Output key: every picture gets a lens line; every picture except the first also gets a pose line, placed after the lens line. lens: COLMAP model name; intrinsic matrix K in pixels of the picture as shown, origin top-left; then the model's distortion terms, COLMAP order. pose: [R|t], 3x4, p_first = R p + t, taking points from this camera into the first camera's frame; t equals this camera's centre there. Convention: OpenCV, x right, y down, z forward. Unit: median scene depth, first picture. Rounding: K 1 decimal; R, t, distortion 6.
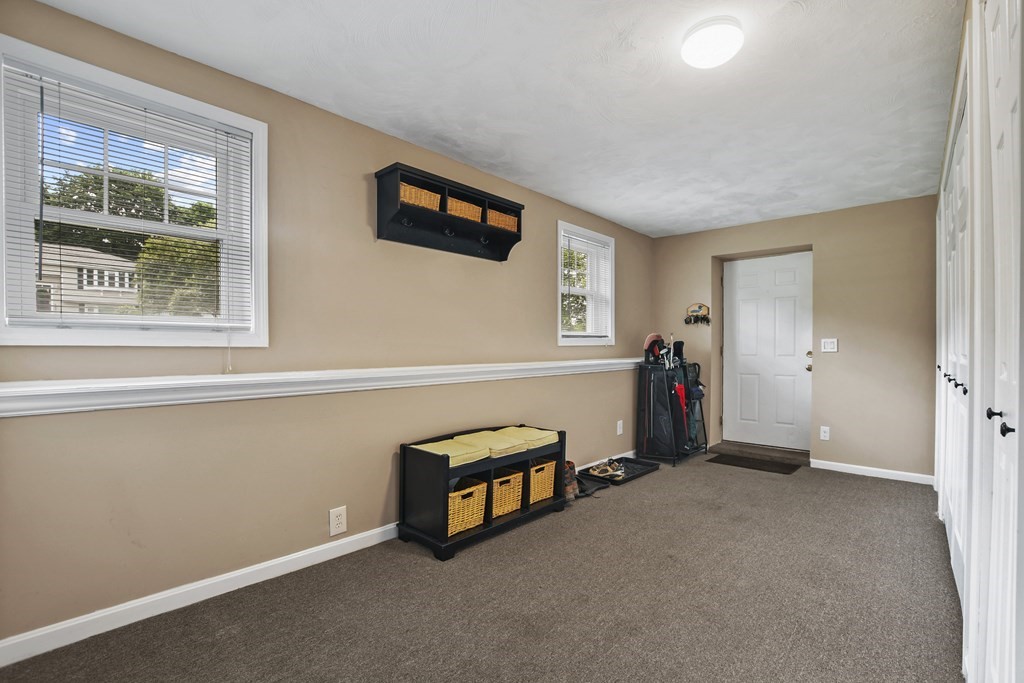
lens RADIAL K [[465.1, 0, 511.3], [0, 465.1, 350.1], [0, 0, 1]] dist [-0.021093, -0.000317]
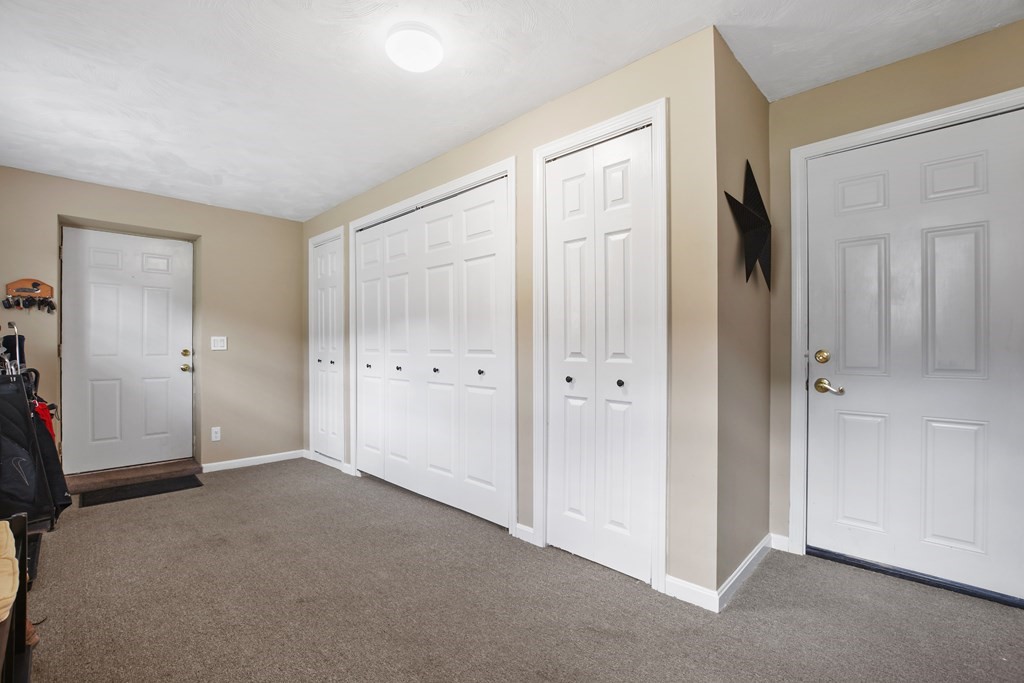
lens RADIAL K [[465.1, 0, 505.8], [0, 465.1, 345.0], [0, 0, 1]] dist [-0.021093, -0.000317]
pose [[0.020484, 0.001310, 0.999789, -0.270348], [0.003114, 0.999994, -0.001374, -0.003467], [-0.999785, 0.003142, 0.020479, 0.357166]]
